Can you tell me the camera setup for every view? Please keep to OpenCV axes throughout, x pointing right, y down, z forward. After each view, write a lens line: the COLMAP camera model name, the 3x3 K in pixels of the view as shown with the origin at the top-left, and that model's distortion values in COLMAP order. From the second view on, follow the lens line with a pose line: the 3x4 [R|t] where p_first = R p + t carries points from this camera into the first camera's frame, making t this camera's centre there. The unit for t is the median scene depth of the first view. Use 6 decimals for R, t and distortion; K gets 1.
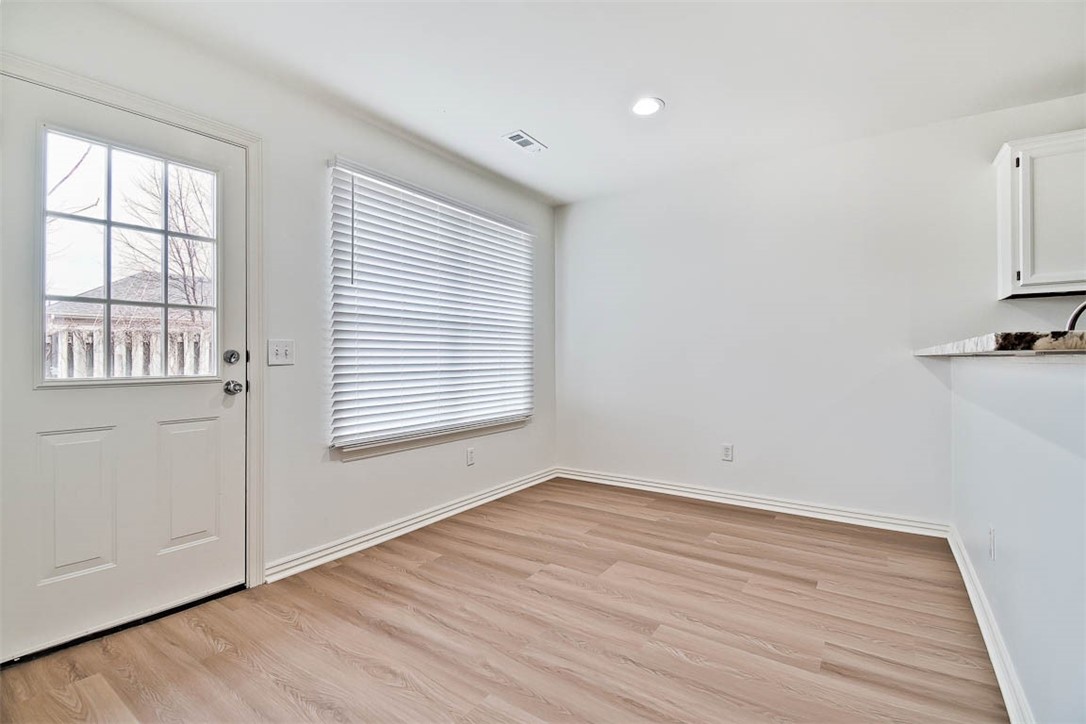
lens RADIAL K [[508.2, 0, 536.2], [0, 508.2, 355.8], [0, 0, 1]] dist [0.041178, -0.005509]
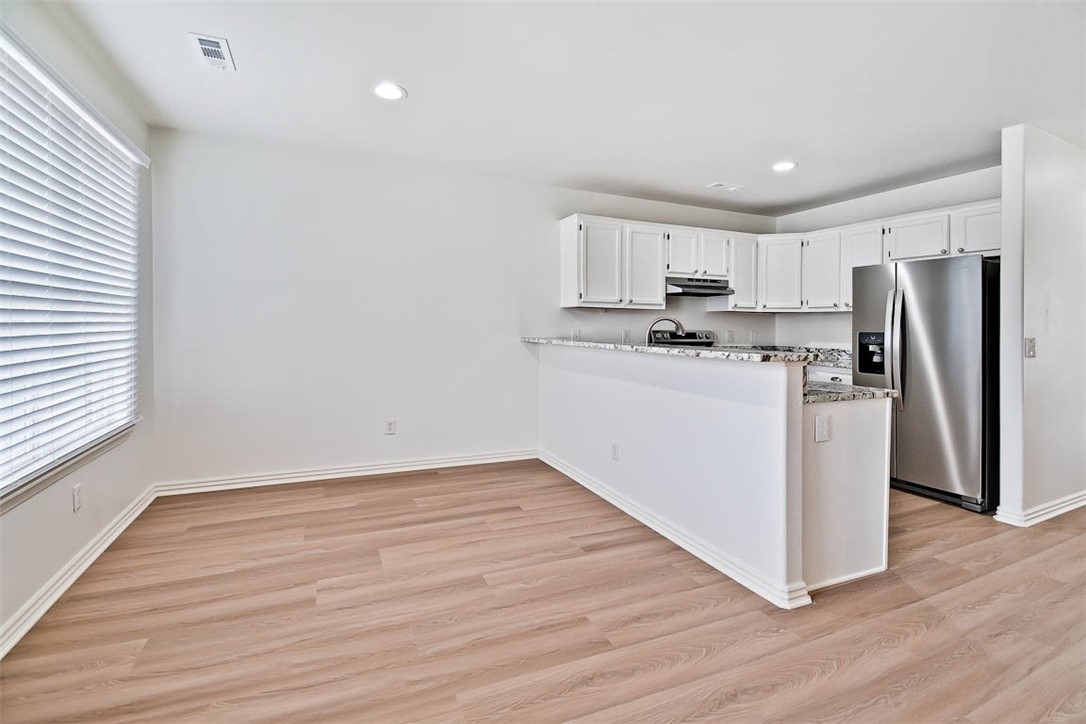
lens RADIAL K [[508.2, 0, 538.0], [0, 508.2, 363.0], [0, 0, 1]] dist [0.041178, -0.005509]
pose [[0.524144, -0.048882, 0.850225, -0.516847], [-0.023856, 0.997117, 0.072034, -0.046794], [-0.851295, -0.058039, 0.521467, 0.224372]]
